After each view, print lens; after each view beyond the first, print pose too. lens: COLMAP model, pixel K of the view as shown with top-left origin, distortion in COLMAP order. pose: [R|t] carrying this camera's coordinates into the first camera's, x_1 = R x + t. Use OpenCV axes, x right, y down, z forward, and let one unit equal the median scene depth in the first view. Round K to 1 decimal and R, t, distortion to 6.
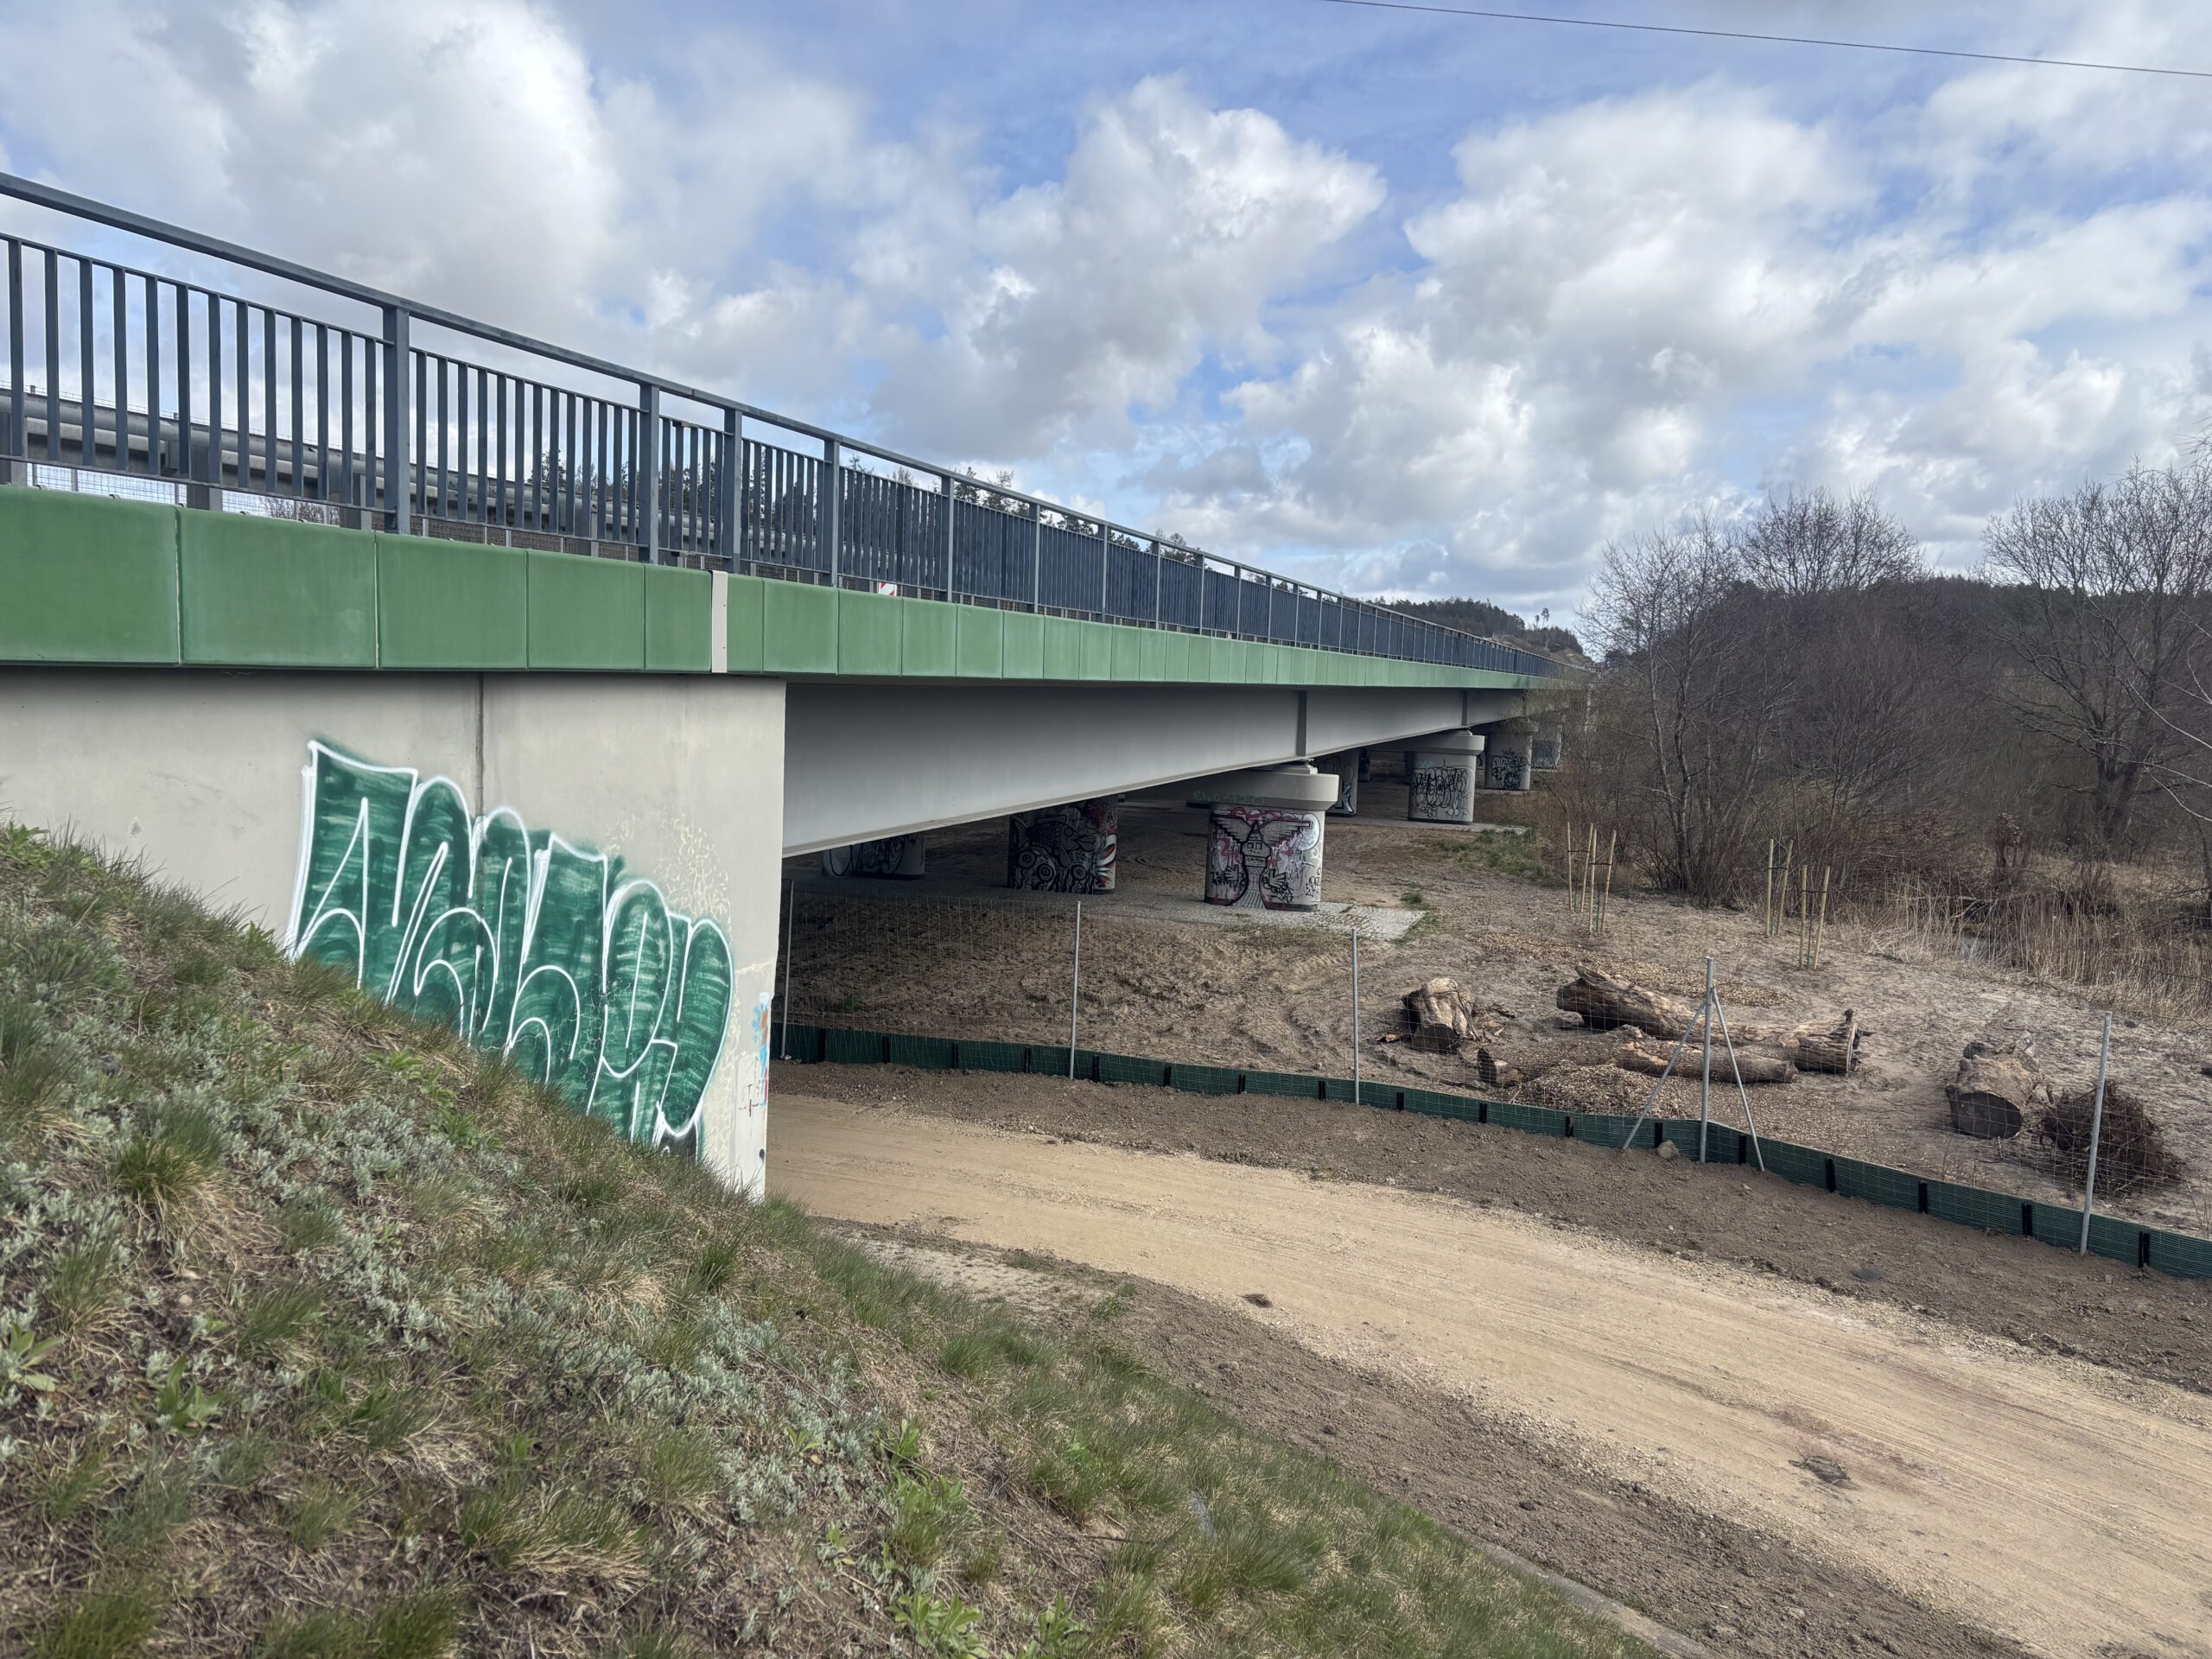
lens RADIAL K [[1633.5, 0, 1104.6], [0, 1633.5, 819.2], [0, 0, 1]] dist [0.069004, -0.050248]
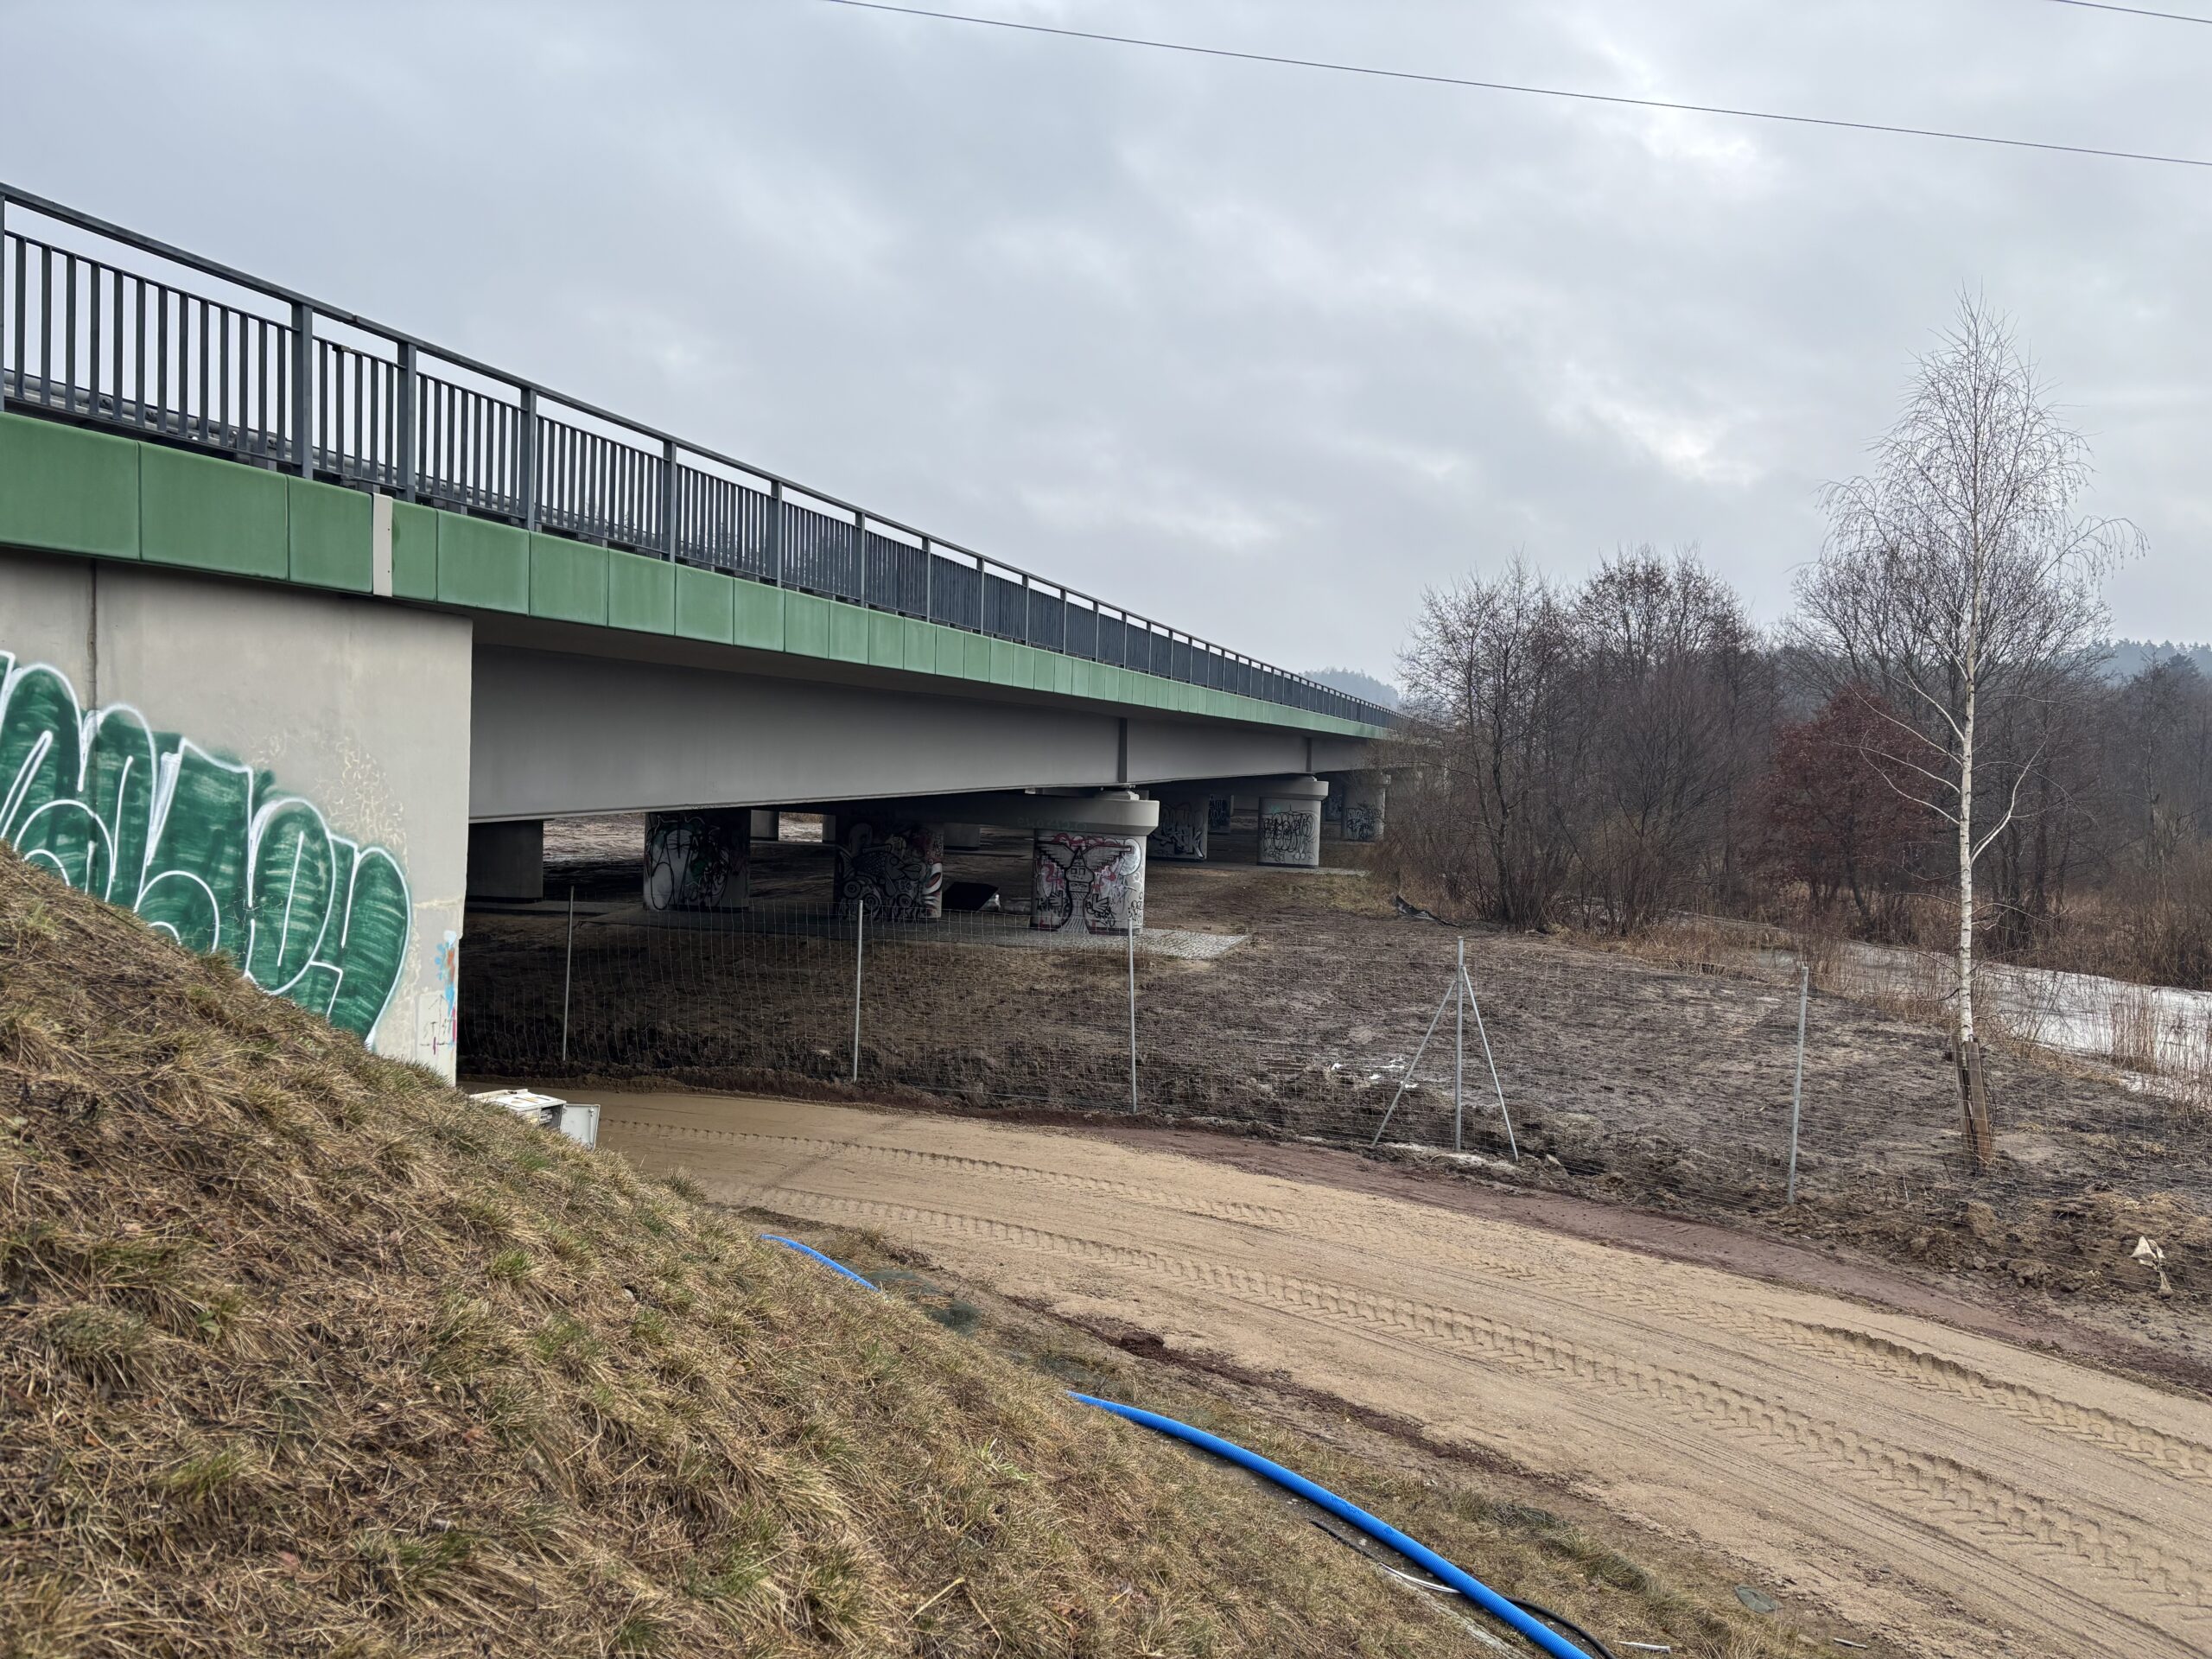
lens RADIAL K [[1633.5, 0, 1103.8], [0, 1633.5, 831.0], [0, 0, 1]] dist [0.069004, -0.050248]
pose [[0.997157, -0.009453, 0.074754, 0.119781], [0.011861, 0.999423, -0.031843, 0.086689], [-0.074410, 0.032639, 0.996693, -0.032220]]
